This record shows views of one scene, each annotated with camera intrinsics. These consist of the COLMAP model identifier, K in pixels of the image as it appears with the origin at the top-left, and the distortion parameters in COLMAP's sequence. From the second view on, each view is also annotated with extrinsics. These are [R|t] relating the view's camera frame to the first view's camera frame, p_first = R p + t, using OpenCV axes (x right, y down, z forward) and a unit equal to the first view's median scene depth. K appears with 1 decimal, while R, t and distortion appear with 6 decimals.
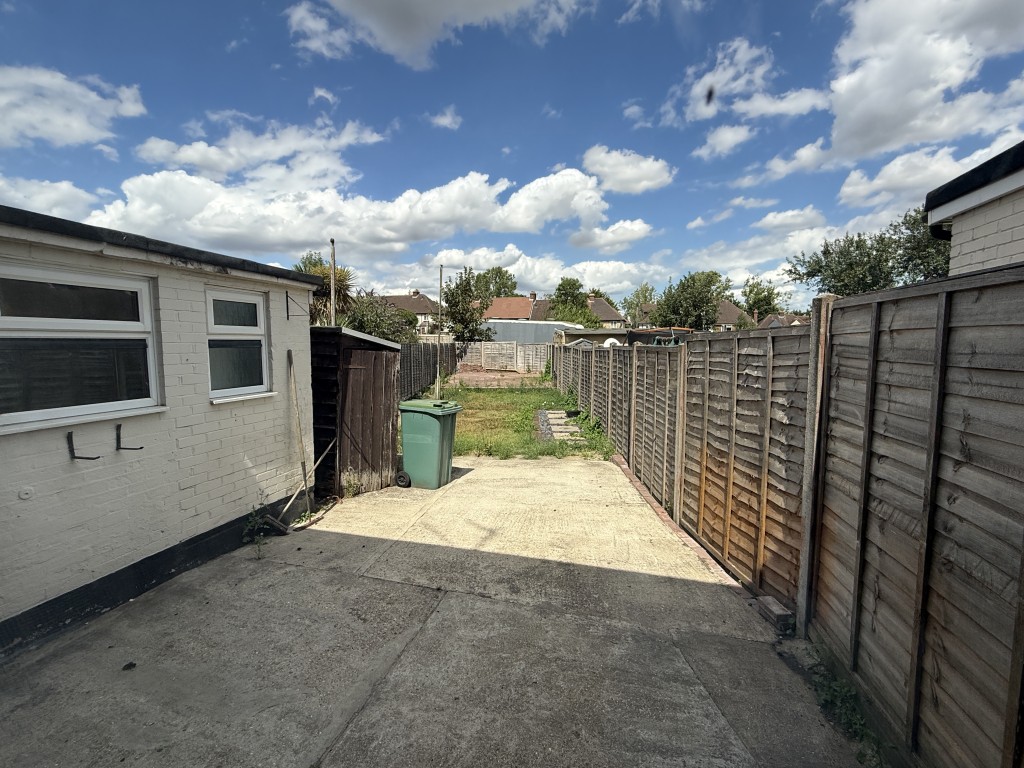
lens RADIAL K [[477.3, 0, 512.0], [0, 477.3, 384.0], [0, 0, 1]] dist [0.000890, 0.000113]
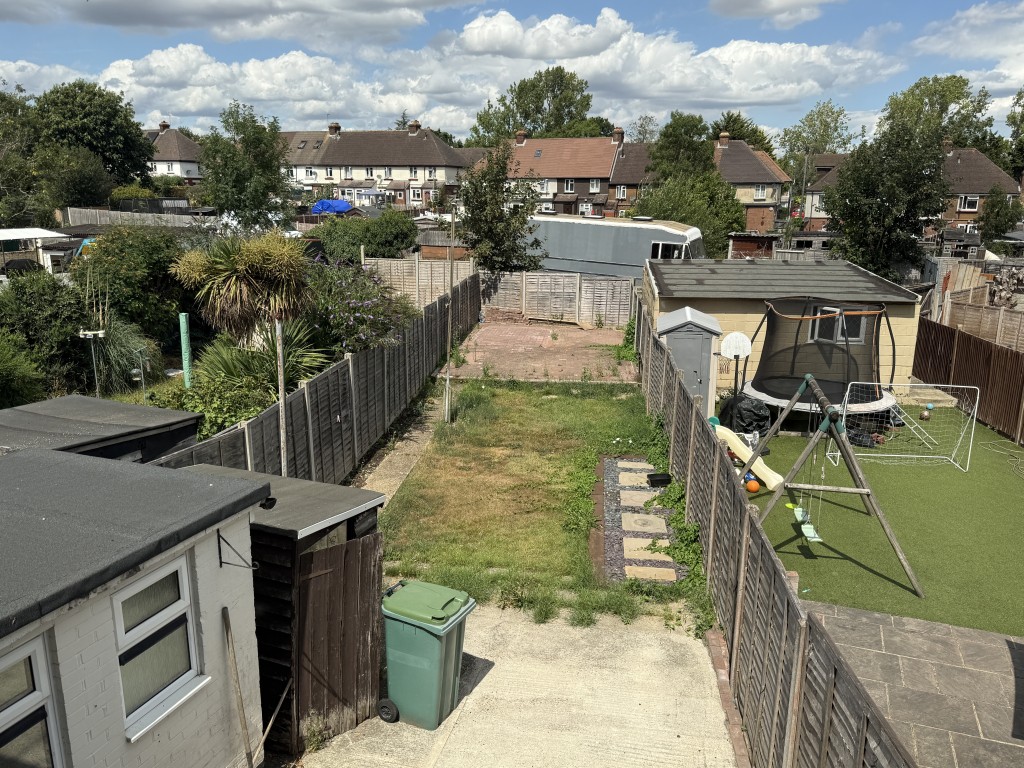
lens RADIAL K [[801.3, 0, 512.0], [0, 801.3, 384.0], [0, 0, 1]] dist [0.109455, -0.147884]
pose [[0.996576, 0.023301, -0.079330, 0.031772], [-0.011868, 0.989846, 0.141650, -0.427285], [0.081825, -0.140223, 0.986733, -0.075827]]
